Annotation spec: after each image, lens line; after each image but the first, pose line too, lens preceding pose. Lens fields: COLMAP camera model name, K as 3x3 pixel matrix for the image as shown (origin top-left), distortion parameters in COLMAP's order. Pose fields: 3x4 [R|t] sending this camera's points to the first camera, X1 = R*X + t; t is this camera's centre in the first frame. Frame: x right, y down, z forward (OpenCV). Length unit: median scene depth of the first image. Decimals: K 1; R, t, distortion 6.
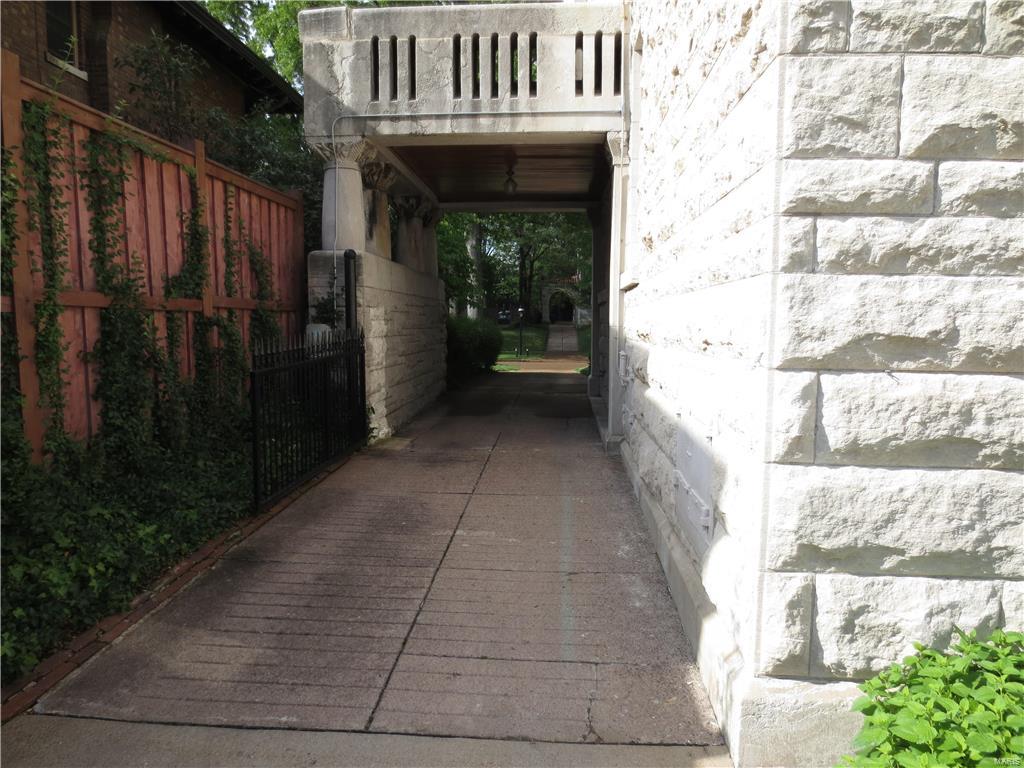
lens RADIAL K [[711.7, 0, 509.9], [0, 711.7, 401.8], [0, 0, 1]] dist [-0.038848, 0.003426]
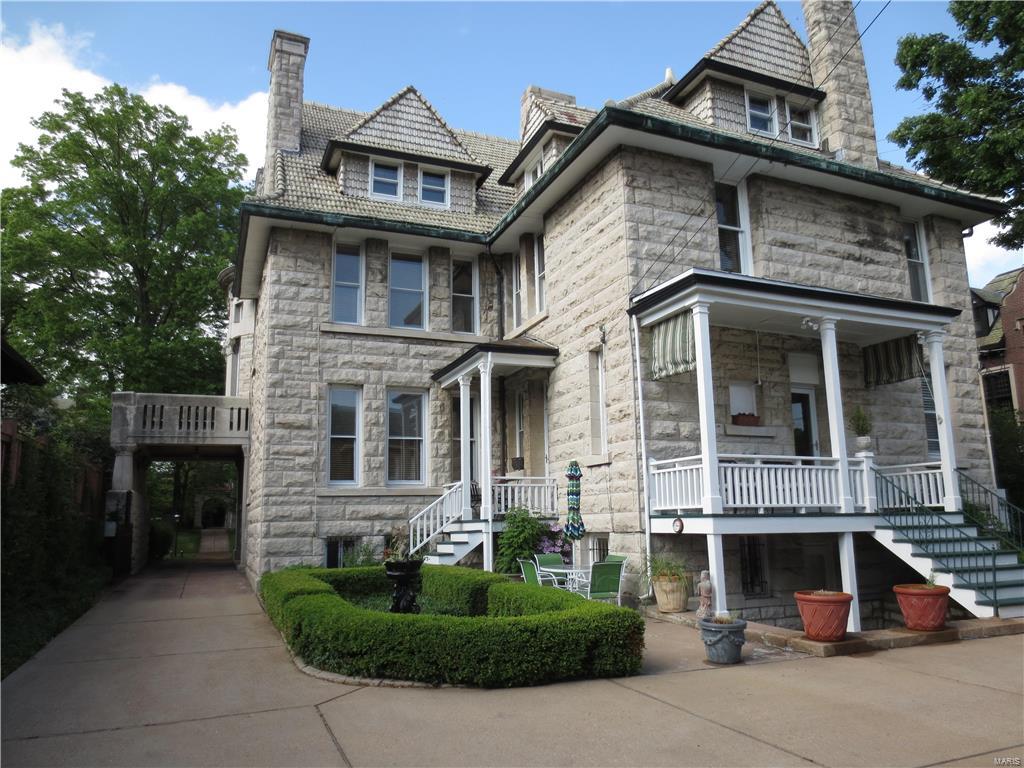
lens RADIAL K [[698.2, 0, 492.4], [0, 698.2, 381.2], [0, 0, 1]] dist [-0.024143, 0.002262]
pose [[0.900712, 0.054910, 0.430932, -0.151270], [0.081426, 0.953059, -0.291632, 0.222798], [-0.426717, 0.297765, 0.853961, -1.670462]]
